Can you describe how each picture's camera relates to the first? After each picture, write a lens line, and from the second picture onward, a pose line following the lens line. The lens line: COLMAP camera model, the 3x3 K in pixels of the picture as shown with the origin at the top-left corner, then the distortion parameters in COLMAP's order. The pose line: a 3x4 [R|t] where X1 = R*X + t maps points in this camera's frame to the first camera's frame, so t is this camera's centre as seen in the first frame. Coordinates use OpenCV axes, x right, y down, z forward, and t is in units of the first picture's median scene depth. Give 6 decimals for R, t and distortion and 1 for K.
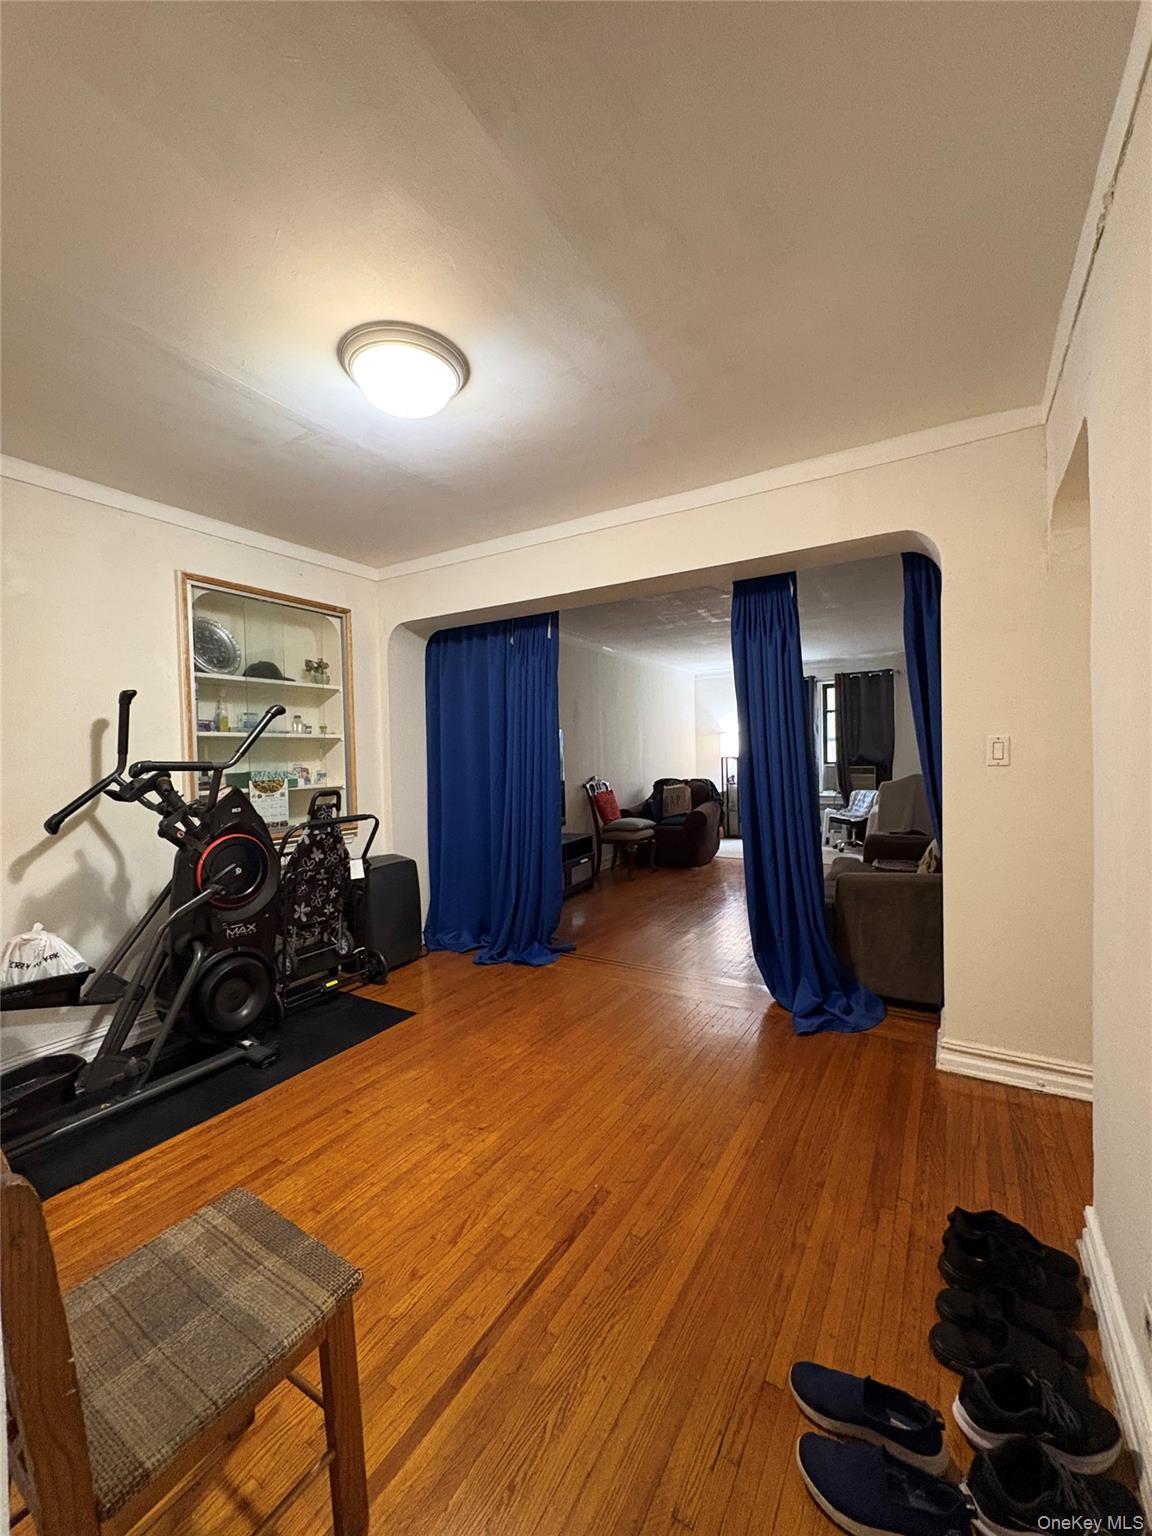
lens RADIAL K [[607.5, 0, 579.5], [0, 607.5, 762.6], [0, 0, 1]] dist [0.001202, 0.000256]
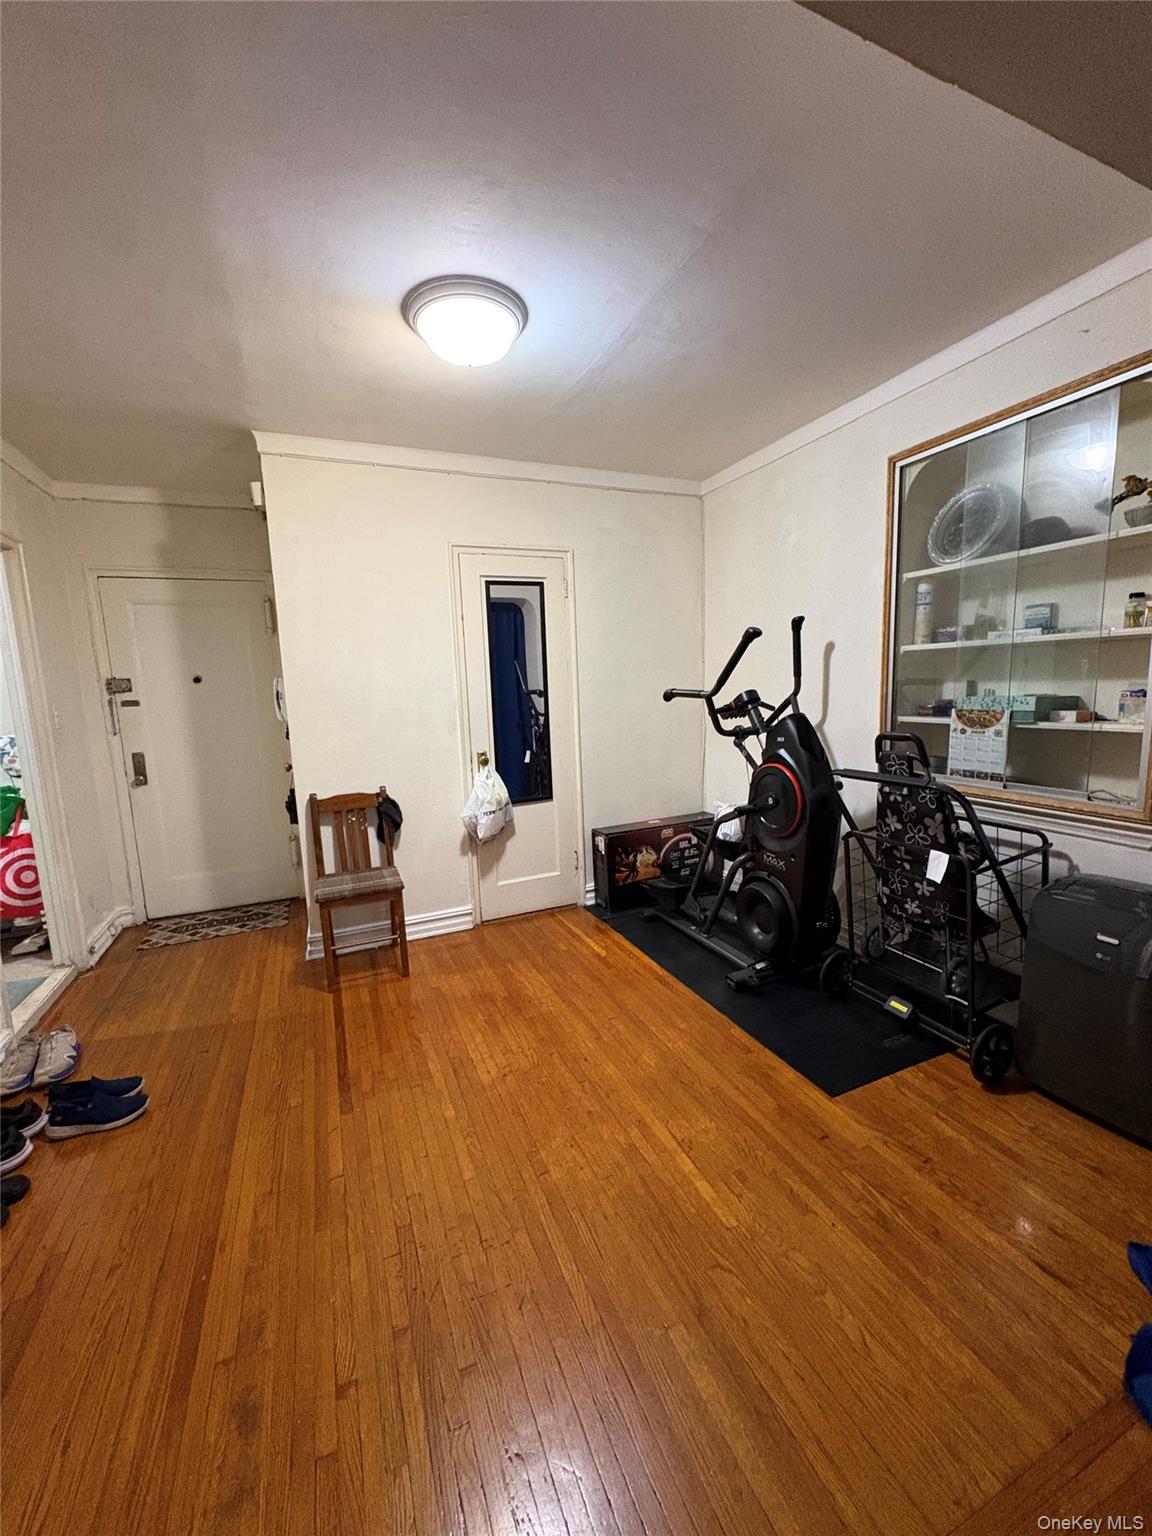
lens RADIAL K [[611.9, 0, 573.4], [0, 611.9, 768.1], [0, 0, 1]] dist [0.001478, 0.000110]
pose [[-0.578909, 0.155101, -0.800504, 0.340424], [0.040814, 0.986023, 0.161531, -0.038770], [0.814370, 0.060840, -0.577149, 1.109725]]
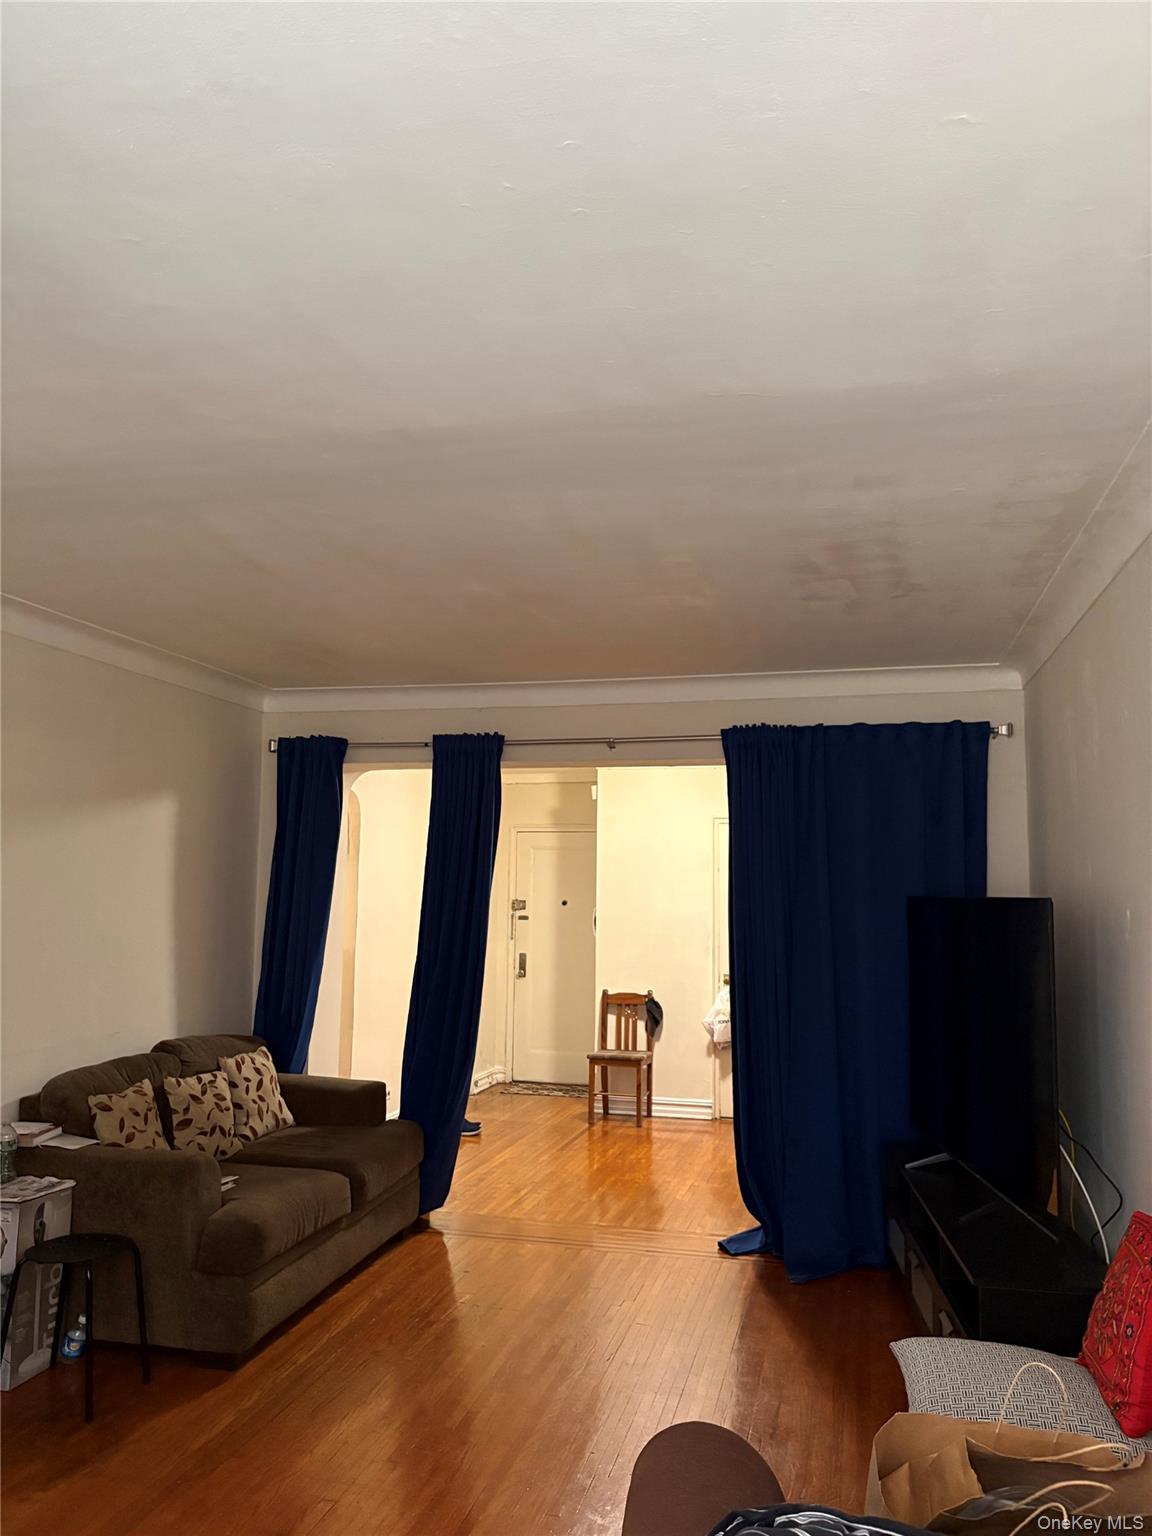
lens RADIAL K [[1154.0, 0, 579.2], [0, 1154.0, 762.4], [0, 0, 1]] dist [0.046610, -0.048478]
pose [[-0.953082, -0.027415, -0.301468, 0.695072], [0.001750, 0.995375, -0.096049, -0.126575], [0.302707, -0.092070, -0.948626, 2.837361]]
